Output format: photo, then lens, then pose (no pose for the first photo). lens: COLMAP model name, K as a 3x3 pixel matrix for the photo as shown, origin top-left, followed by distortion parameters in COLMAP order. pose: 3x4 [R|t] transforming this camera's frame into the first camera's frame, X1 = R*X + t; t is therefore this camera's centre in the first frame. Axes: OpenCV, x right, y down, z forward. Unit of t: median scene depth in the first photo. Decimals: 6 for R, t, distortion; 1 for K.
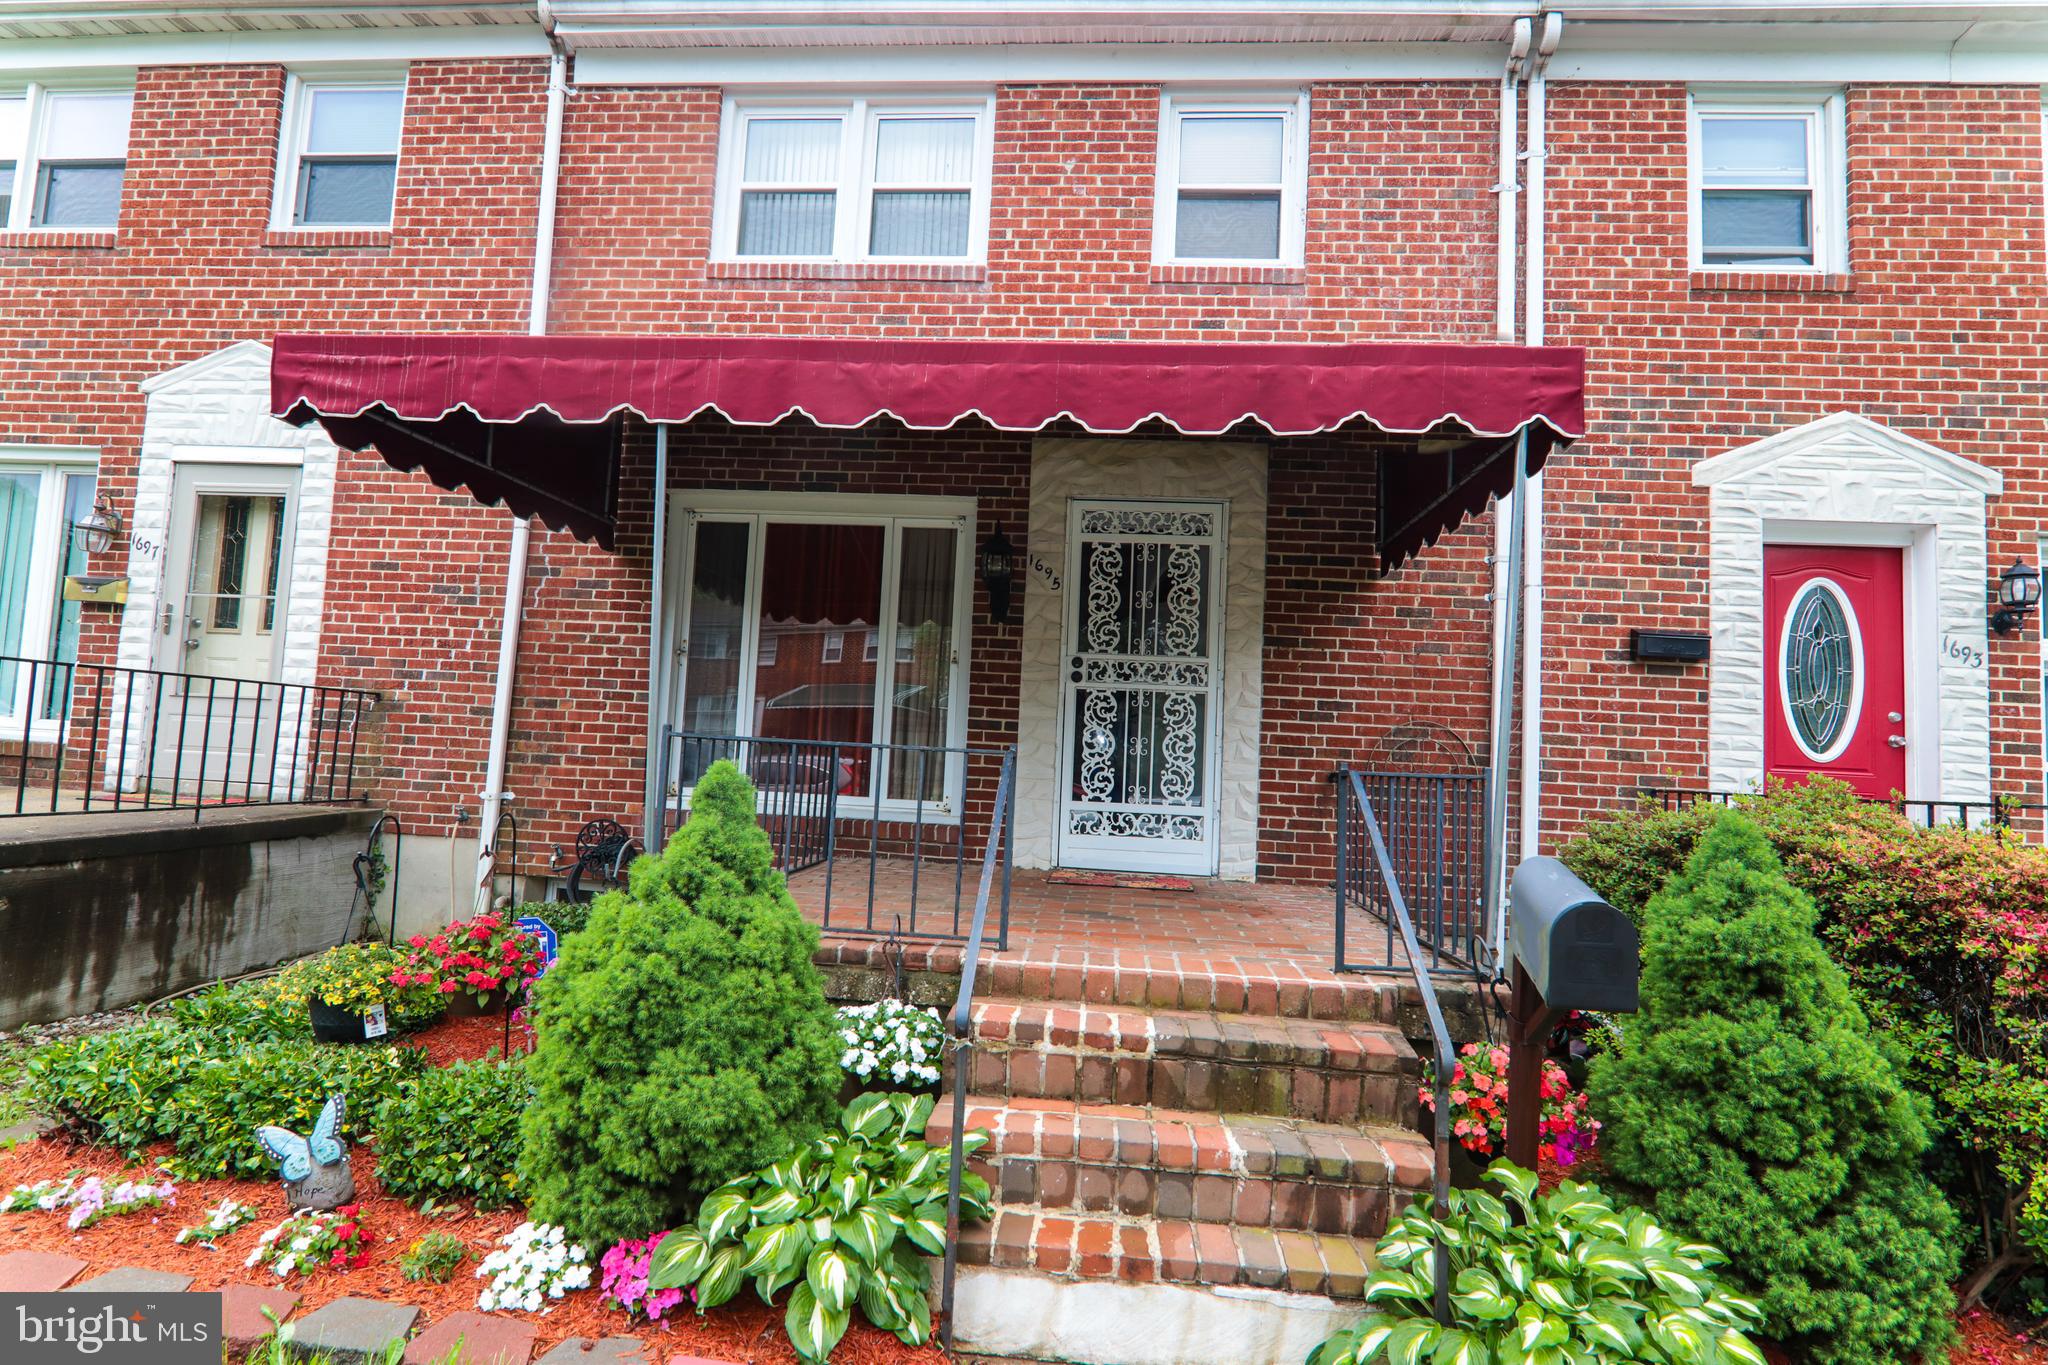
lens RADIAL K [[1059.5, 0, 1024.0], [0, 1059.5, 682.5], [0, 0, 1]] dist [-0.014096, -0.000021]
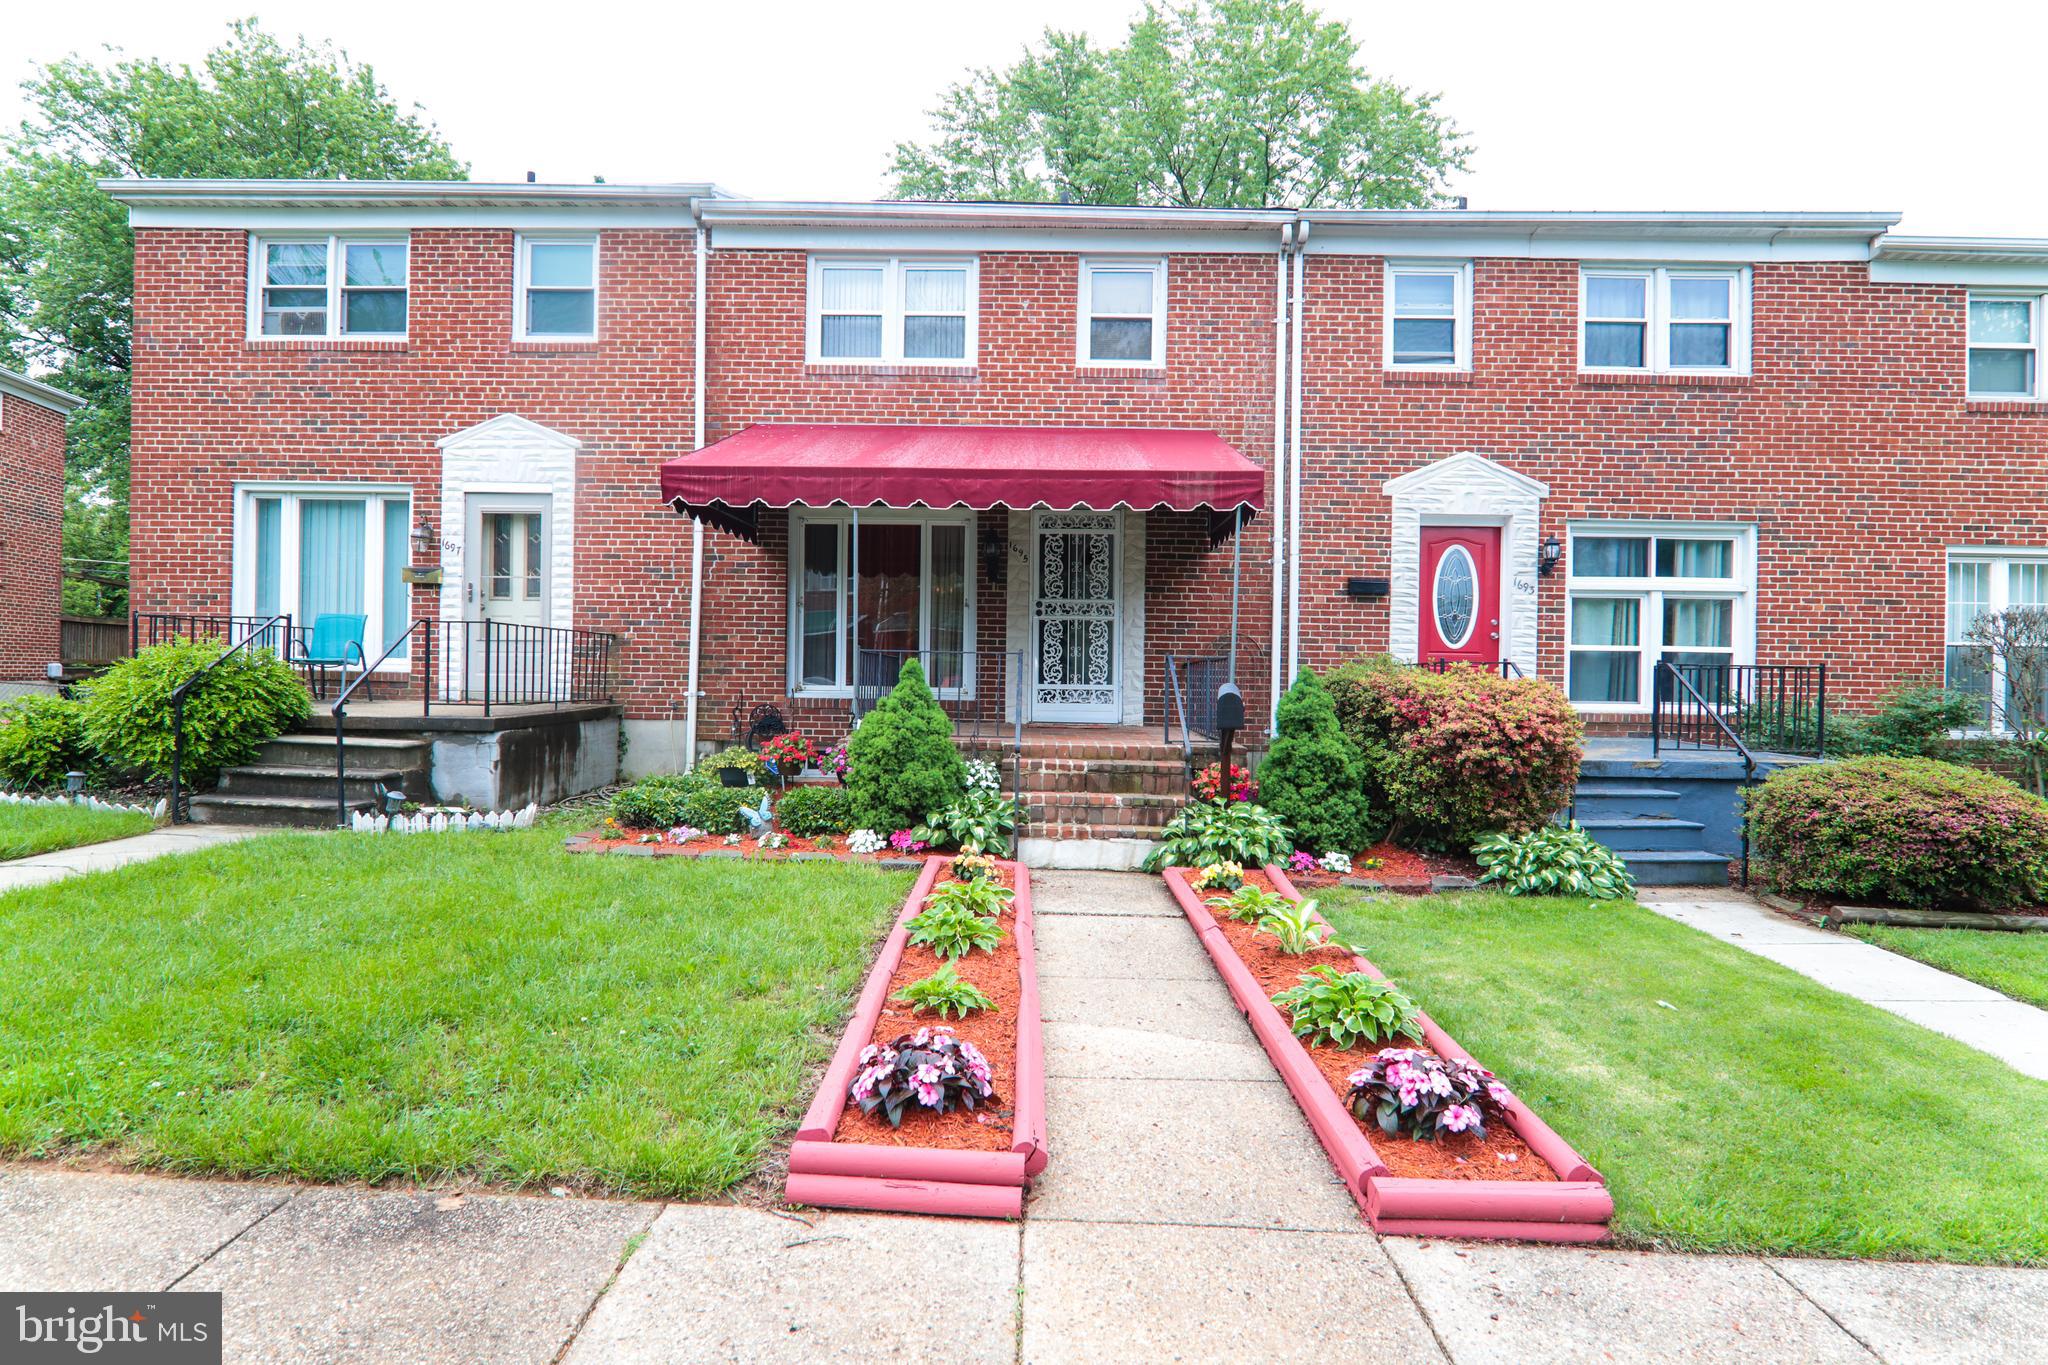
lens RADIAL K [[1059.5, 0, 1024.0], [0, 1059.5, 682.5], [0, 0, 1]] dist [-0.014096, -0.000021]
pose [[0.997432, -0.033357, 0.063380, -0.088626], [0.028395, 0.996576, 0.077652, -0.027185], [-0.065753, -0.075653, 0.994964, -0.733003]]
